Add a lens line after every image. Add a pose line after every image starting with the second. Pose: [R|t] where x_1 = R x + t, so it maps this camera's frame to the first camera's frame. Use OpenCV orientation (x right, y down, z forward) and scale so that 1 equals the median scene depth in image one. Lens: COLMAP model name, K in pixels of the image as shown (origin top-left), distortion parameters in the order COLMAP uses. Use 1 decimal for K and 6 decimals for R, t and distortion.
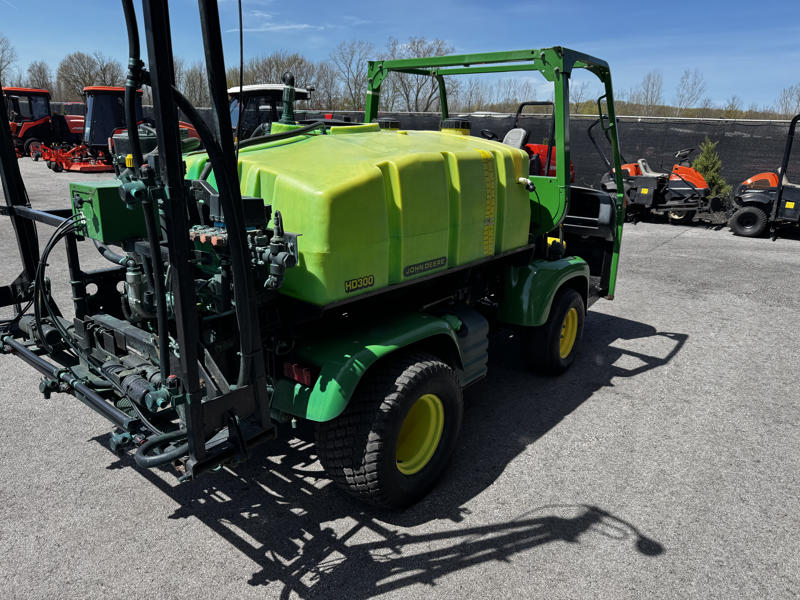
lens RADIAL K [[564.6, 0, 400.0], [0, 564.6, 300.0], [0, 0, 1]] dist [0.056700, -0.068859]
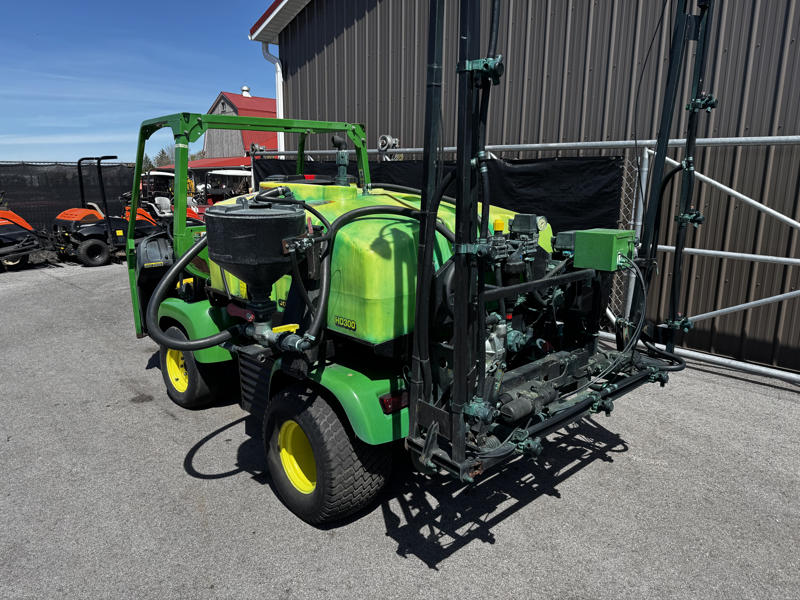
lens RADIAL K [[557.9, 0, 400.5], [0, 557.9, 297.3], [0, 0, 1]] dist [0.085421, -0.110956]
pose [[0.152019, -0.242307, 0.958216, -1.341680], [0.297106, 0.935848, 0.189516, -0.319566], [-0.942666, 0.255881, 0.214258, 0.831069]]
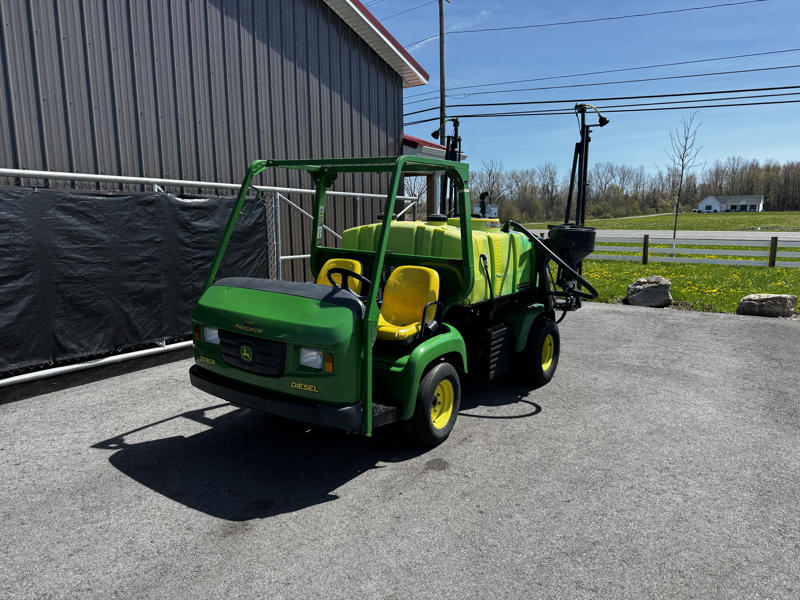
lens RADIAL K [[557.9, 0, 400.5], [0, 557.9, 297.3], [0, 0, 1]] dist [0.085421, -0.110956]
pose [[-0.996926, -0.029169, -0.072718, 0.203188], [-0.058251, 0.896629, 0.438934, -0.945129], [0.052397, 0.441821, -0.895572, 2.983371]]
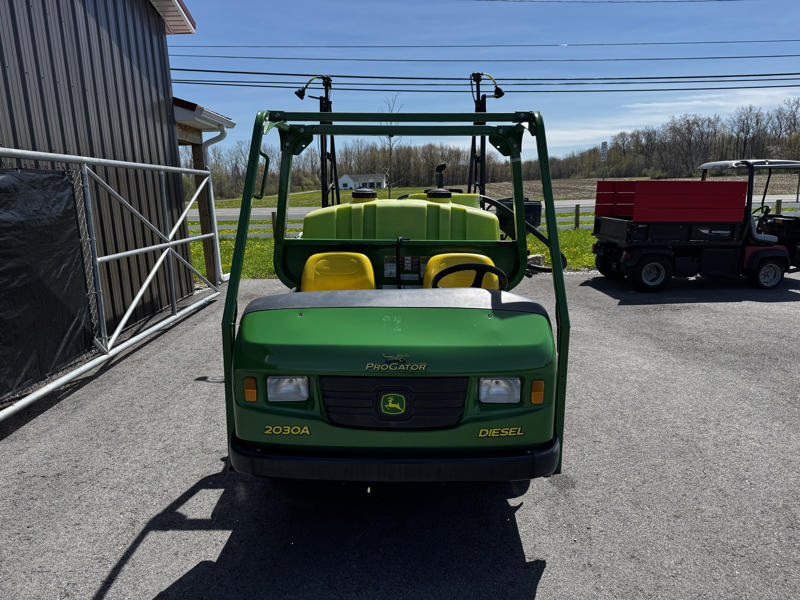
lens RADIAL K [[564.6, 0, 400.0], [0, 564.6, 300.0], [0, 0, 1]] dist [0.056700, -0.068859]
pose [[-0.786625, 0.098983, -0.609445, 0.965562], [-0.195056, 0.896677, 0.397396, -0.724676], [0.585811, 0.431478, -0.686041, 2.386047]]
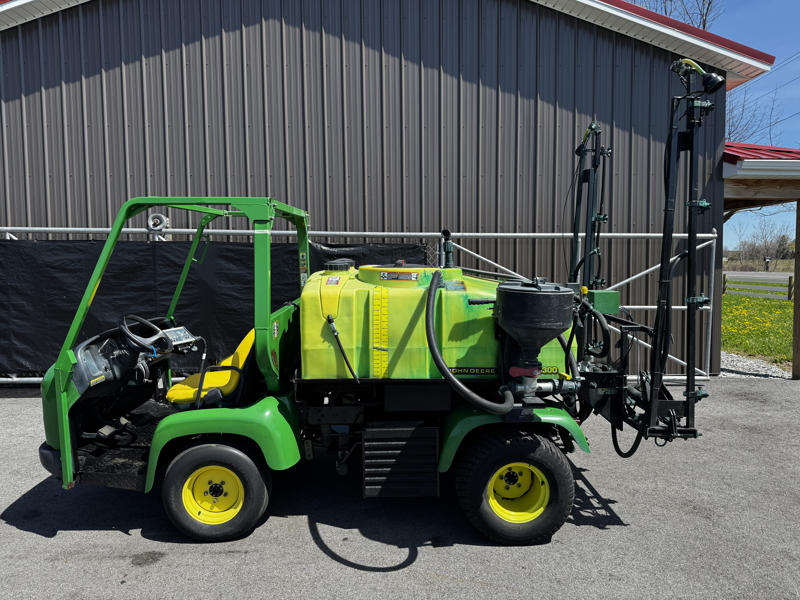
lens RADIAL K [[557.9, 0, 400.5], [0, 557.9, 297.3], [0, 0, 1]] dist [0.085421, -0.110956]
pose [[-0.643308, -0.091699, 0.760096, -1.187080], [0.210334, 0.933432, 0.290626, -0.706431], [-0.736149, 0.346836, -0.581197, 2.033659]]
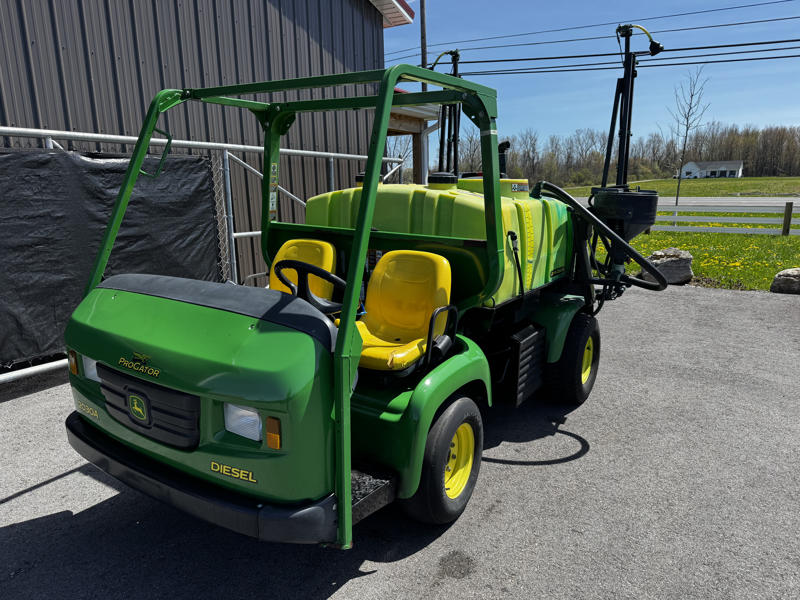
lens RADIAL K [[563.2, 0, 400.0], [0, 563.2, 300.0], [0, 0, 1]] dist [0.054649, -0.078991]
pose [[-0.994265, -0.008557, -0.106597, 0.187559], [-0.059697, 0.871437, 0.486860, -0.766474], [0.088727, 0.490432, -0.866951, 2.491819]]
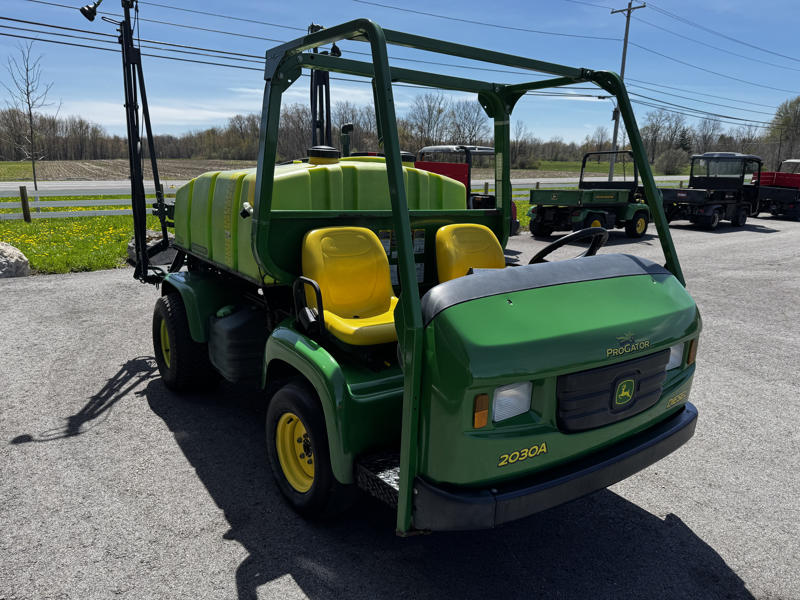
lens RADIAL K [[564.6, 0, 400.0], [0, 564.6, 300.0], [0, 0, 1]] dist [0.056700, -0.068859]
pose [[-0.265999, 0.179682, -0.947079, 1.231697], [-0.311574, 0.913714, 0.260861, -0.449855], [0.912232, 0.364474, -0.187063, 1.679959]]
